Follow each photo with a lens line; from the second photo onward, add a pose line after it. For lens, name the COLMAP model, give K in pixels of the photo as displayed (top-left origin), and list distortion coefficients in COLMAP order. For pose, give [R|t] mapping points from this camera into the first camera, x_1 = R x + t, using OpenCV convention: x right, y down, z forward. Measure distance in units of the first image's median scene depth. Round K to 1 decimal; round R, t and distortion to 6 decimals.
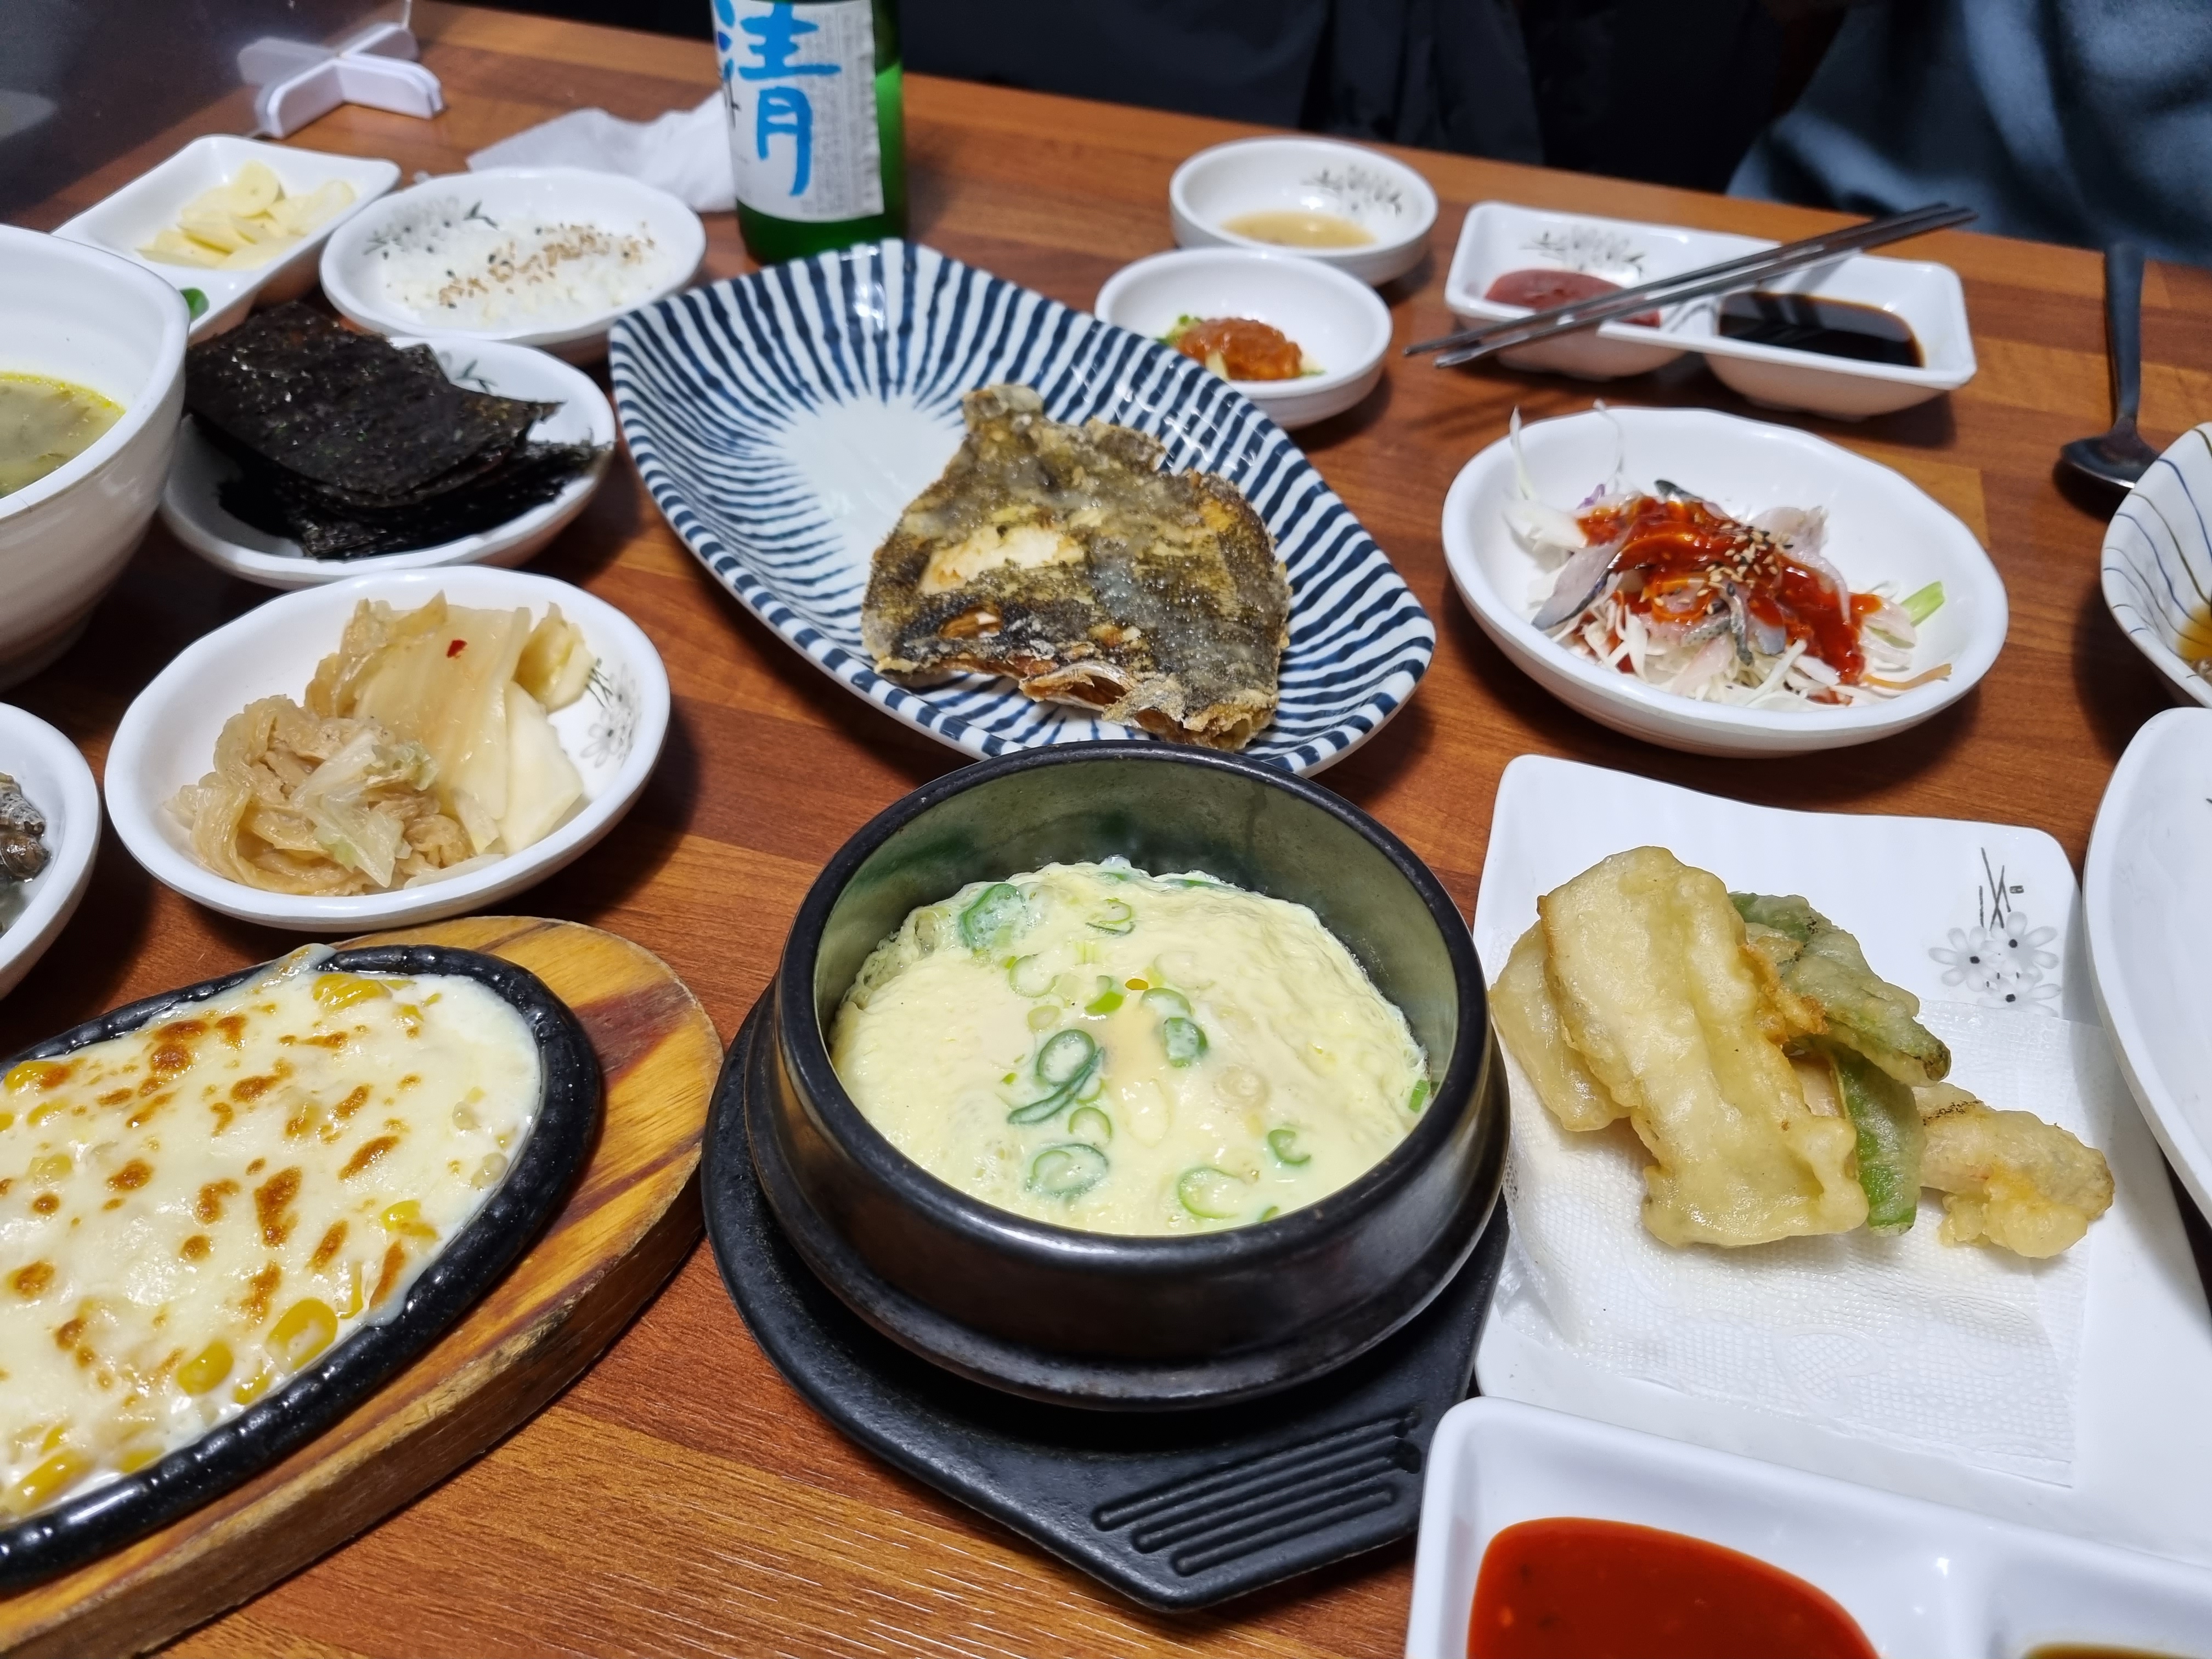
lens RADIAL K [[1704.9, 0, 1106.0], [0, 1704.9, 829.5], [0, 0, 1]] dist [0.005046, 0.001777]
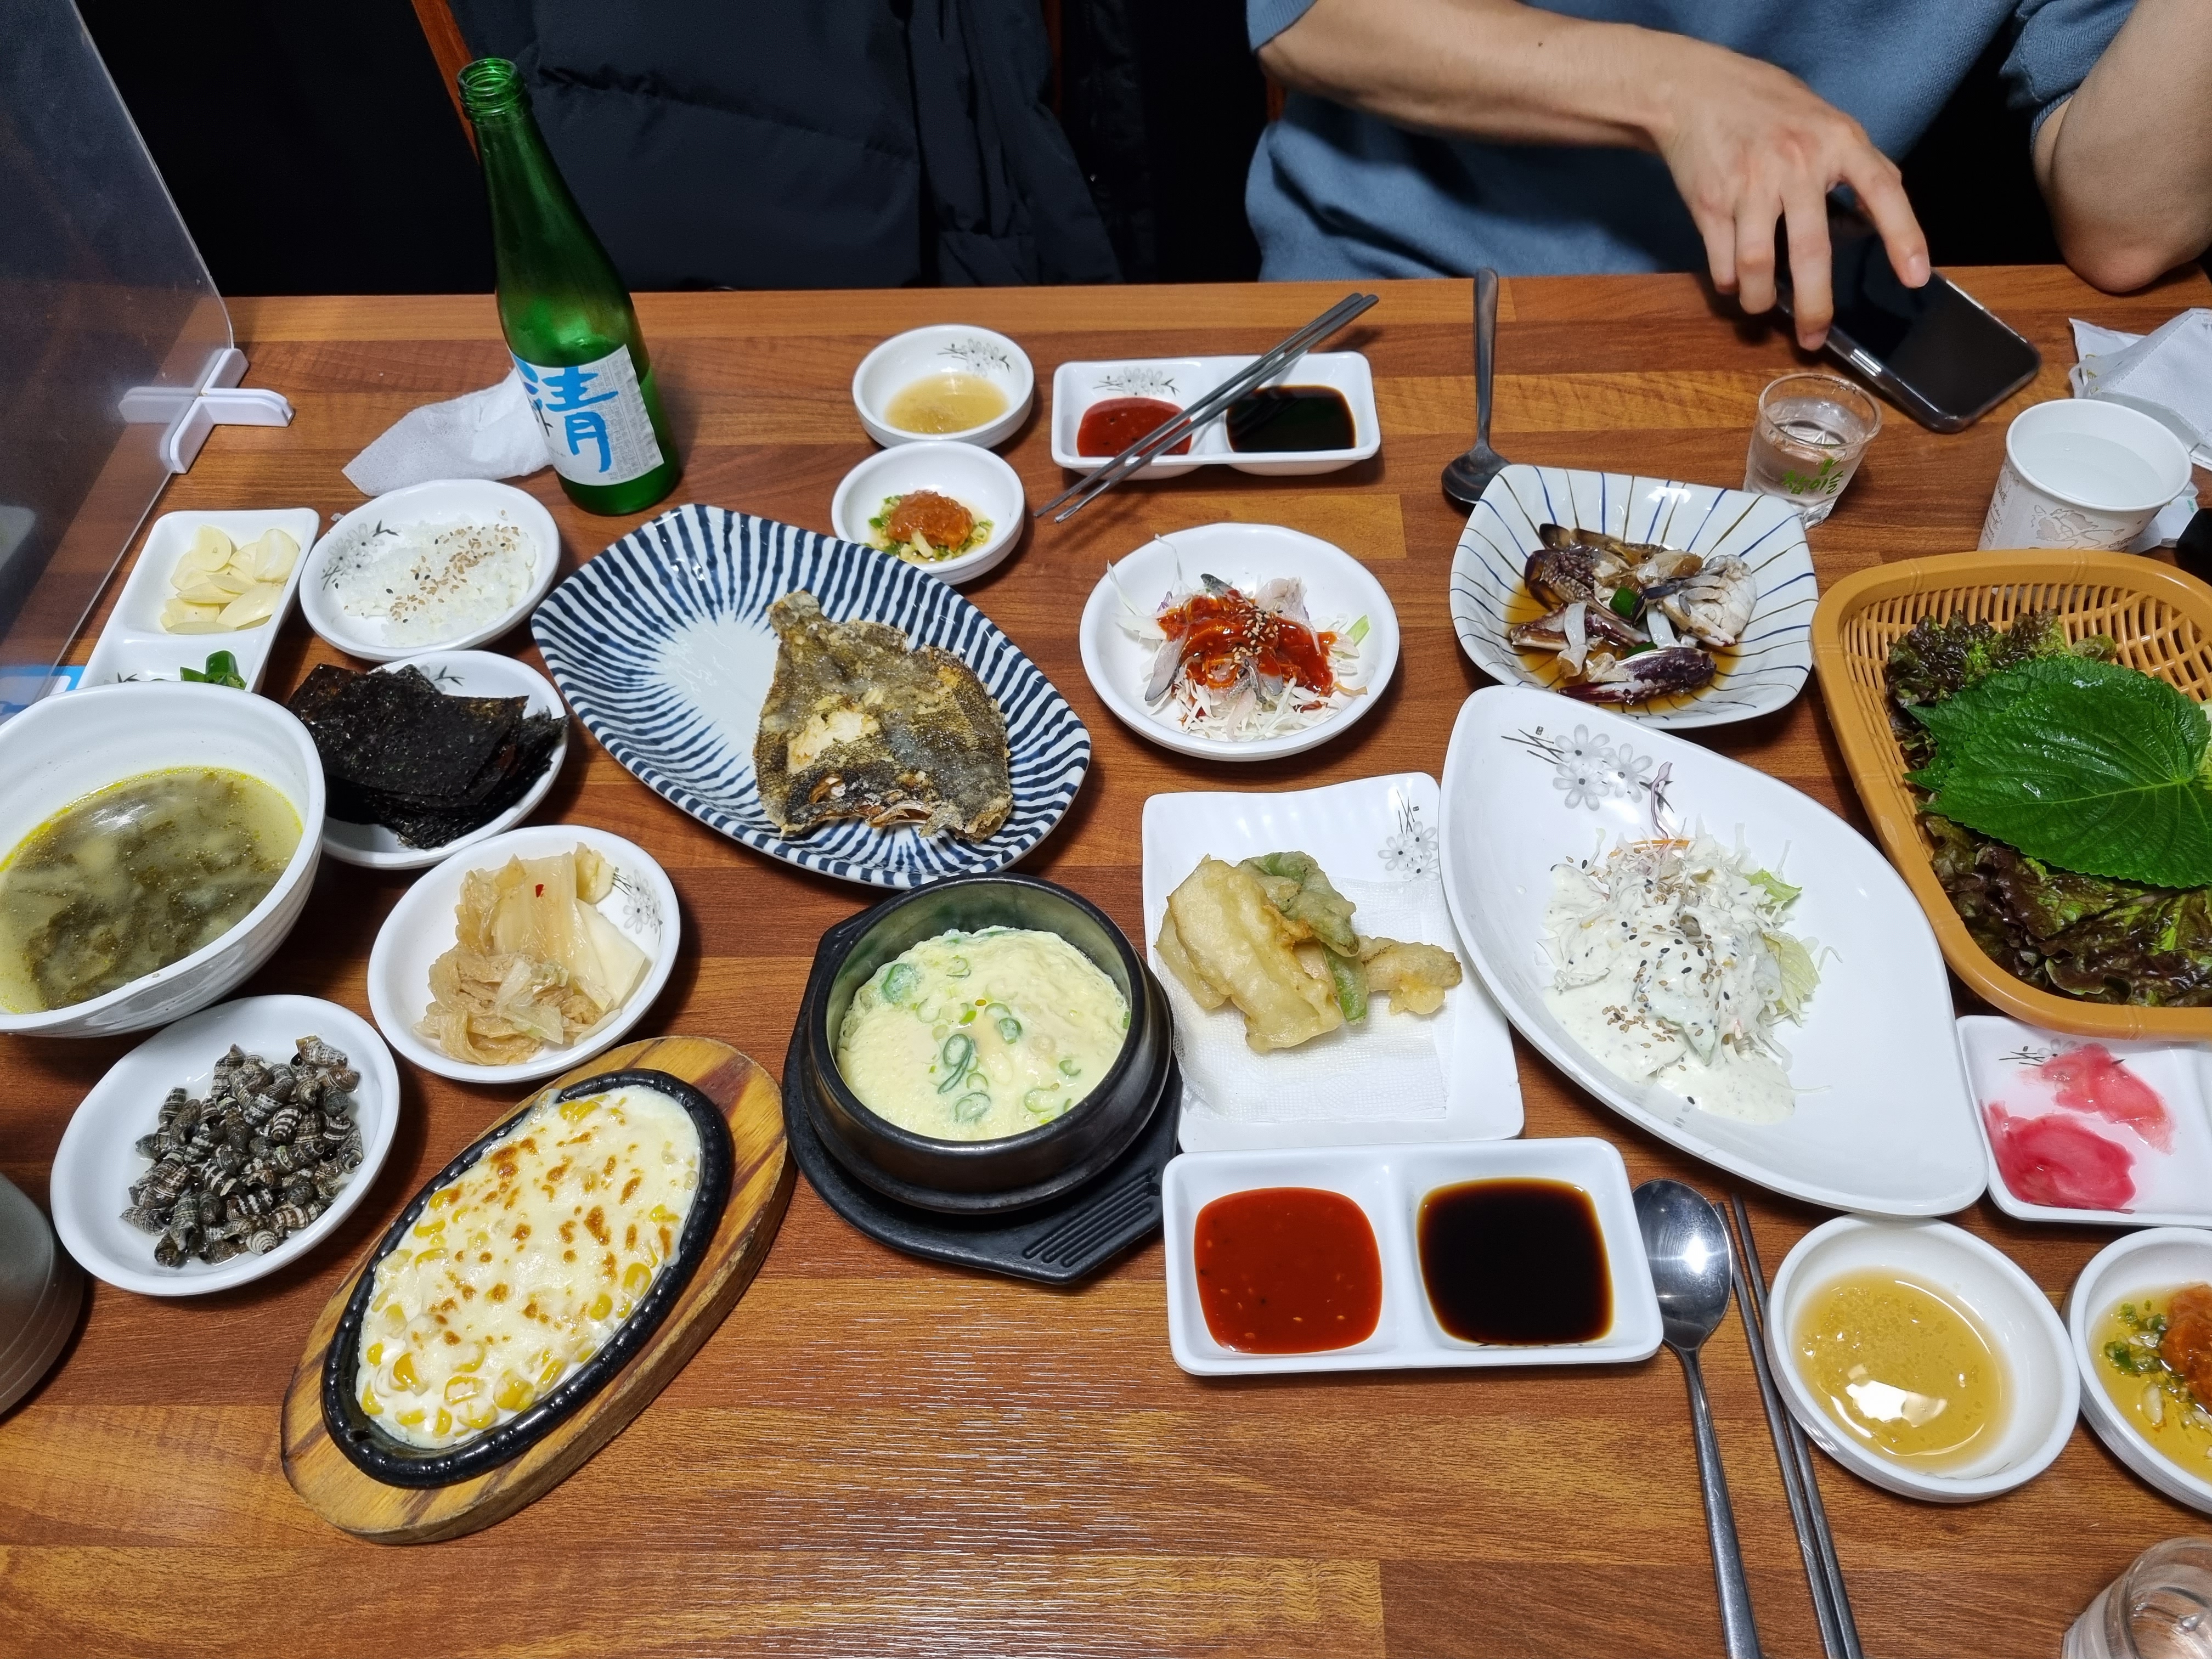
lens RADIAL K [[1575.8, 0, 1106.0], [0, 1575.8, 829.5], [0, 0, 1]] dist [0.006509, -0.001517]
pose [[0.961311, -0.252462, 0.110197, 0.005668], [0.236348, 0.961412, 0.140808, -0.242191], [-0.141493, -0.109315, 0.983885, -0.601282]]
